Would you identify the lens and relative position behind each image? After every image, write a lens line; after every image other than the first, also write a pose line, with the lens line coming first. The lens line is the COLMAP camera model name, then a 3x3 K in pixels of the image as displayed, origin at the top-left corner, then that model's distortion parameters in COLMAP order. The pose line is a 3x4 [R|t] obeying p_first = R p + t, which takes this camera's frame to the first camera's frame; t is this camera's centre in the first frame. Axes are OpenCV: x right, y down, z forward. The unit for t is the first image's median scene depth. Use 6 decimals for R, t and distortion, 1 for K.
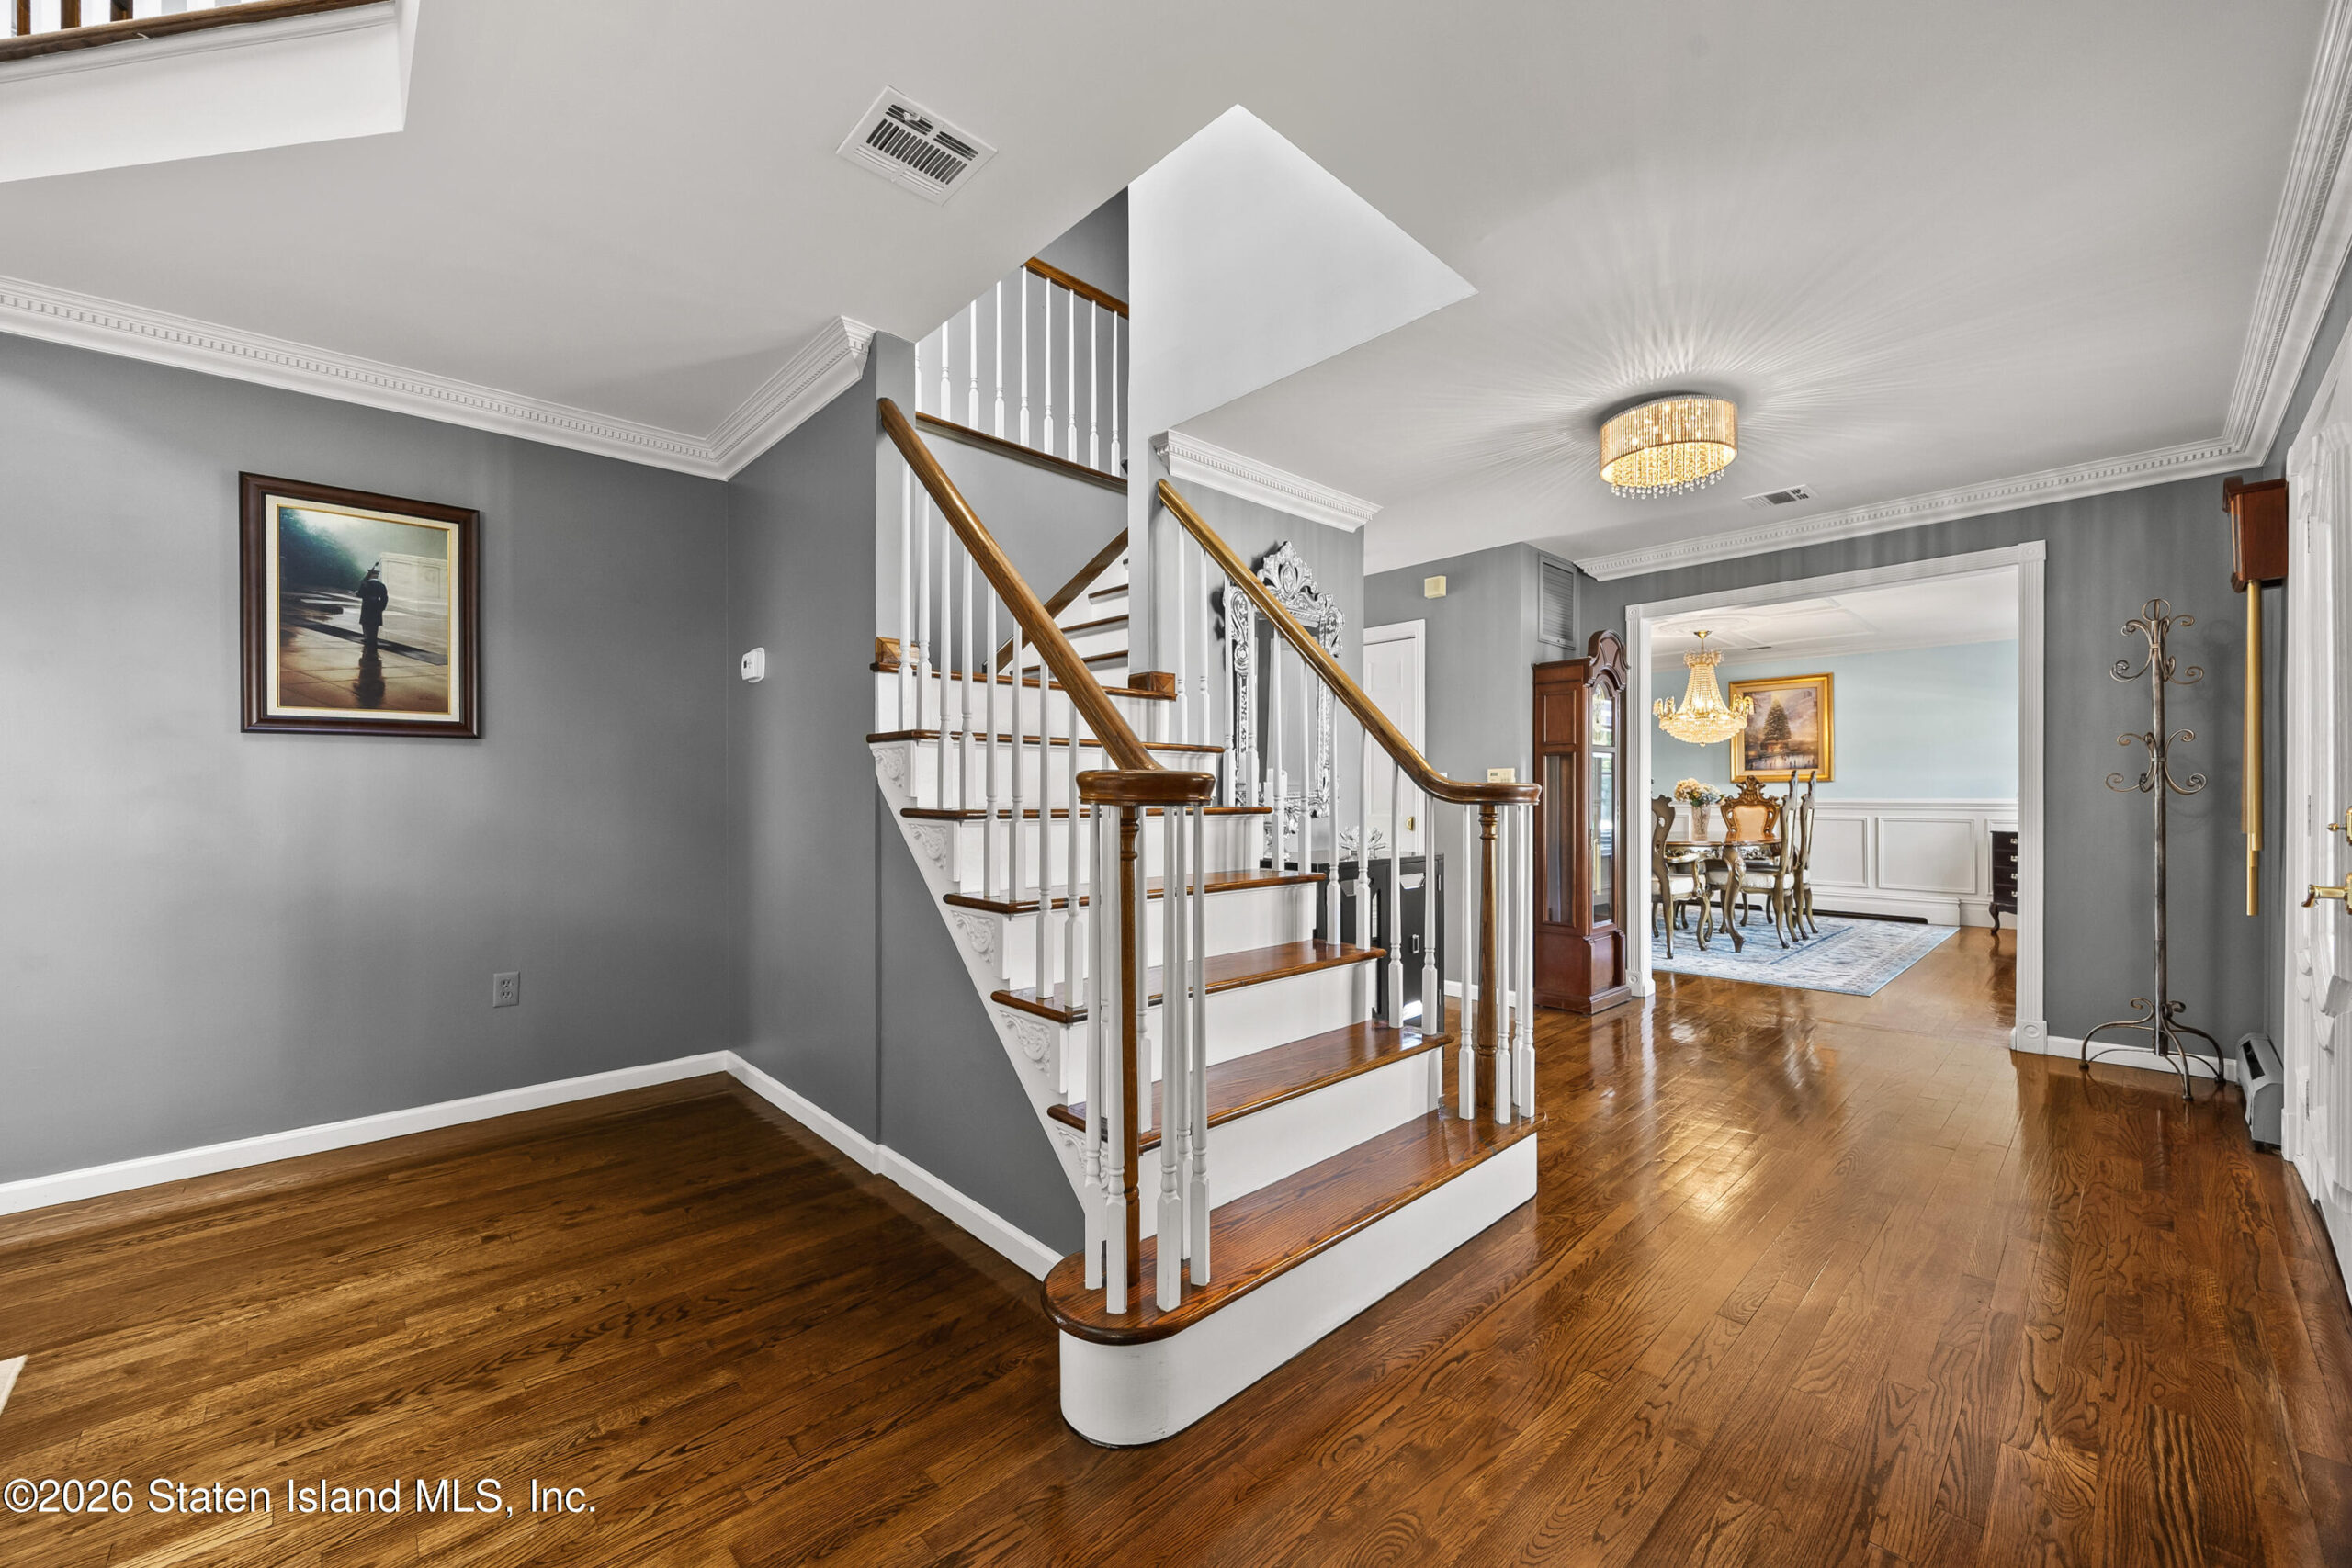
lens RADIAL K [[903.7, 0, 1175.3], [0, 903.7, 792.5], [0, 0, 1]] dist [-0.000392, -0.000023]
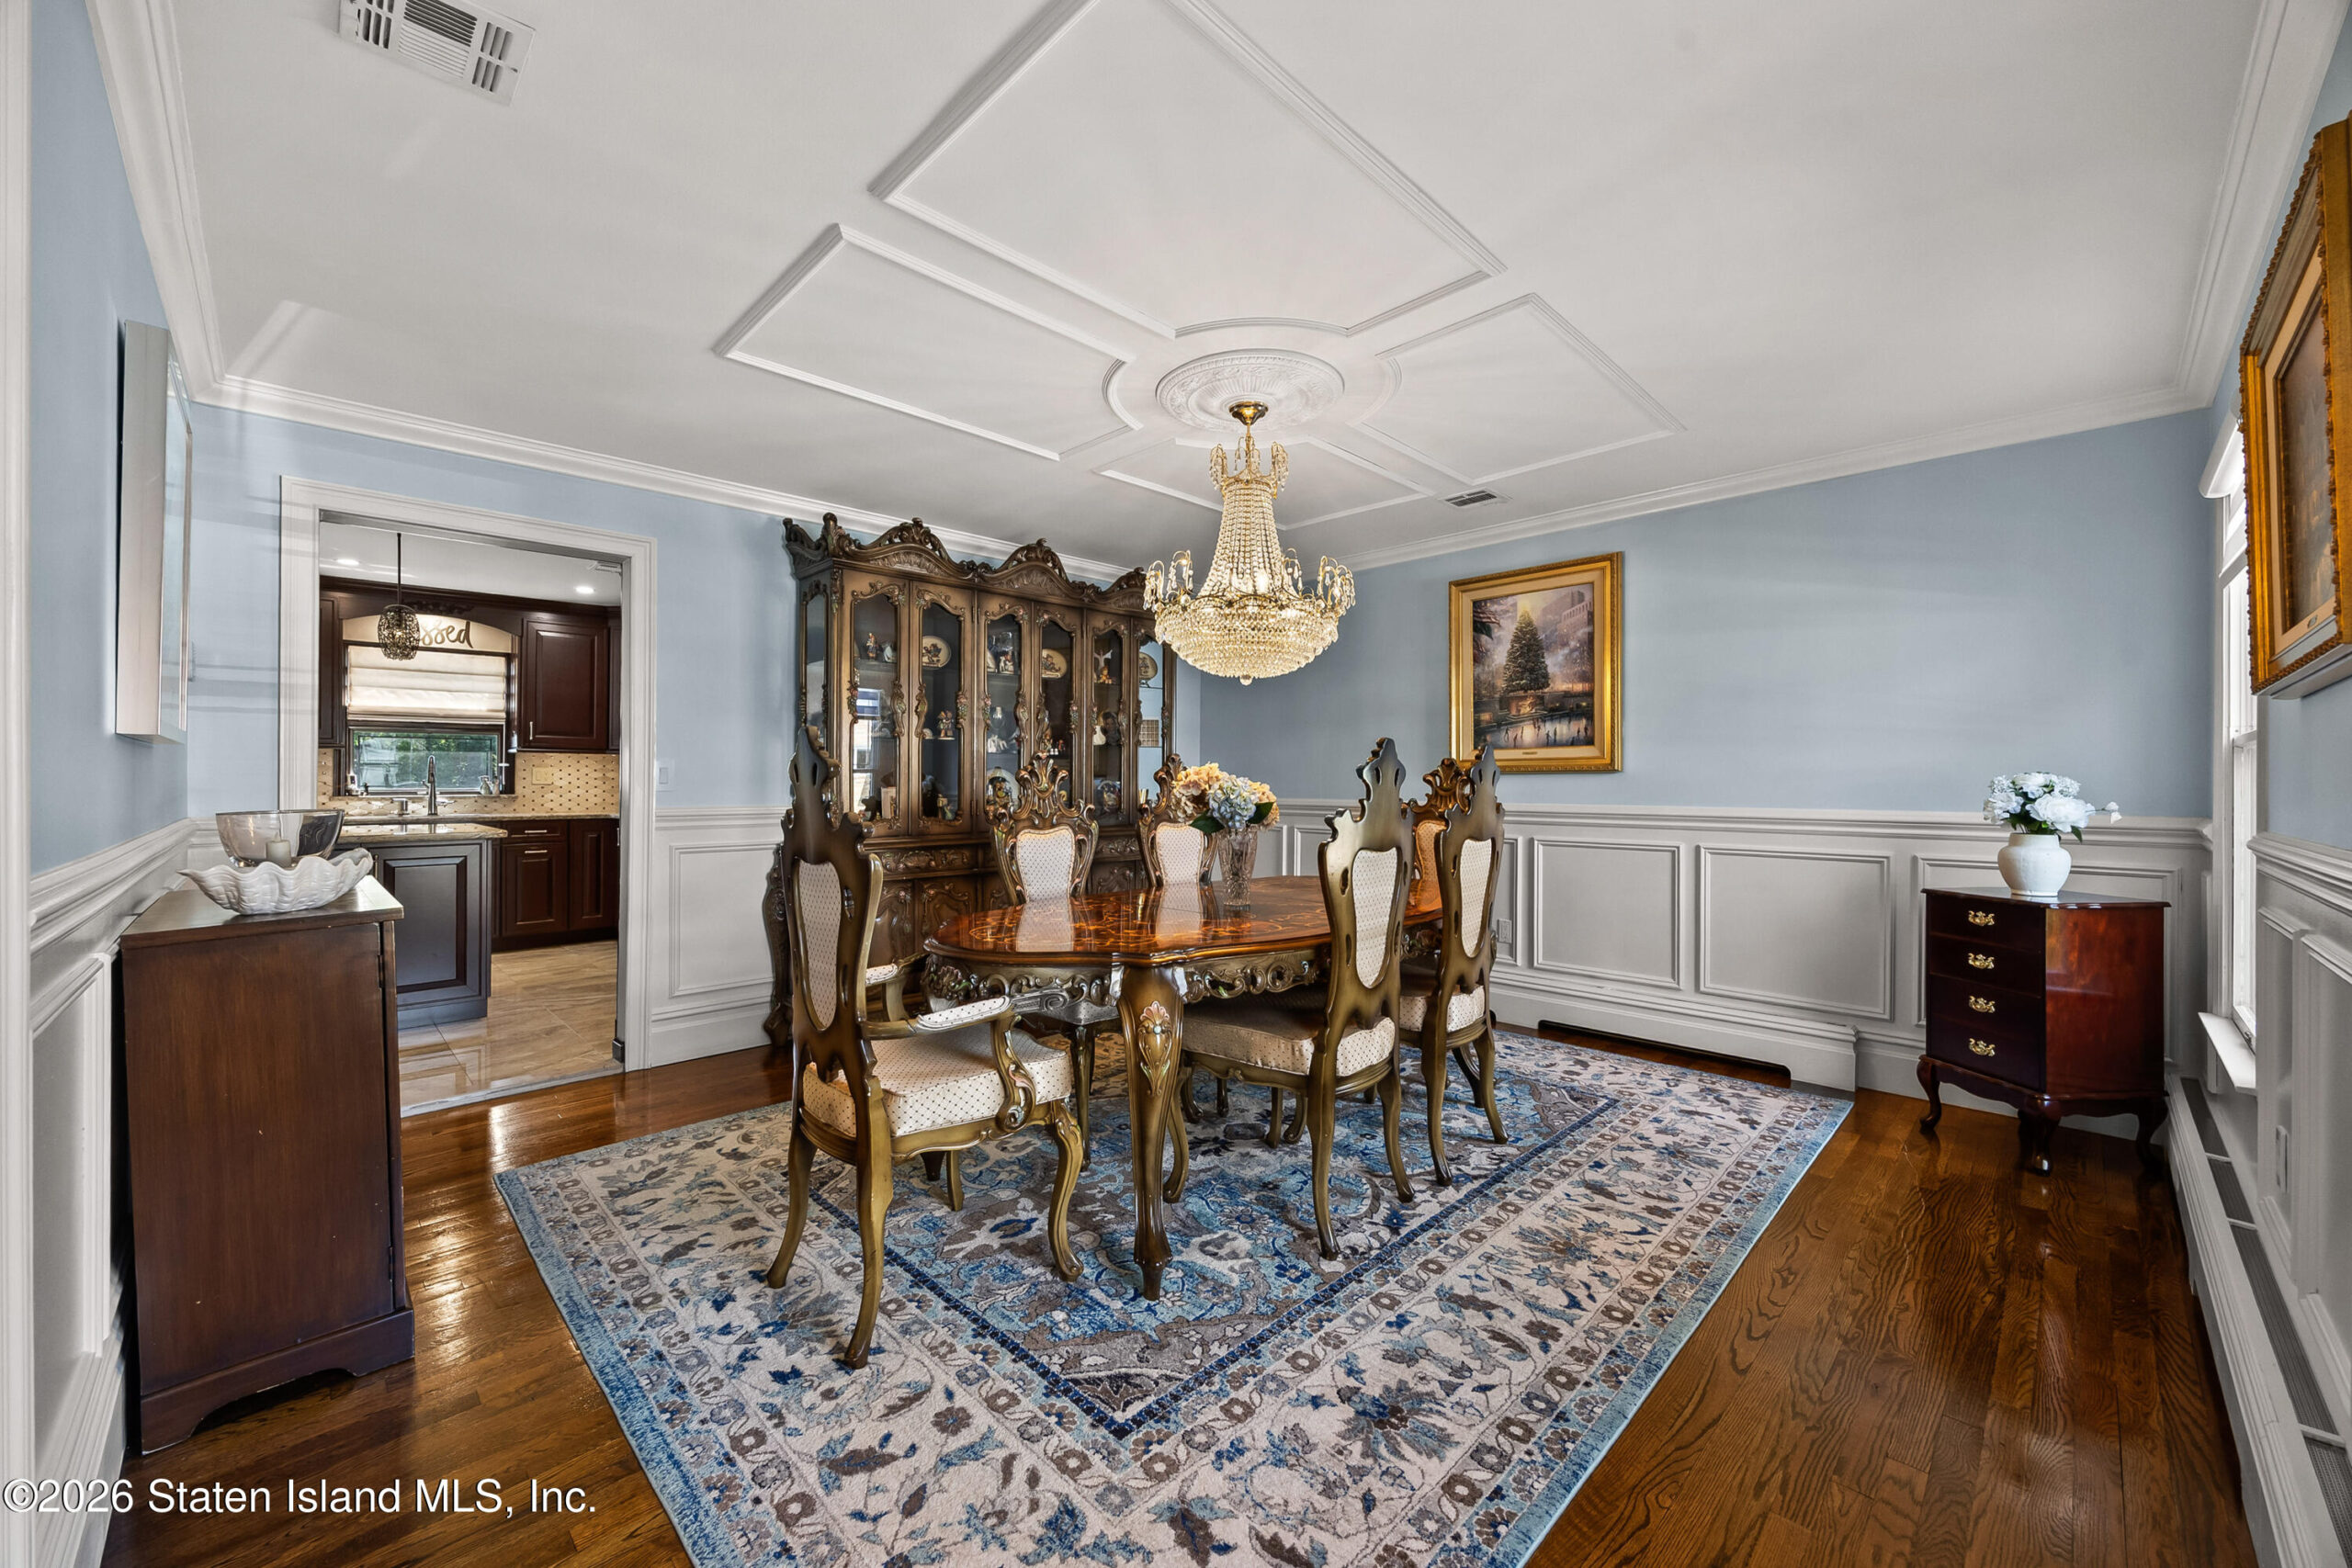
lens RADIAL K [[903.7, 0, 1176.6], [0, 903.7, 781.2], [0, 0, 1]] dist [-0.000392, -0.000023]
pose [[0.999675, 0.008345, 0.024105, 0.476059], [-0.008379, 0.999964, 0.001290, -0.005609], [-0.024093, -0.001491, 0.999709, 0.513012]]
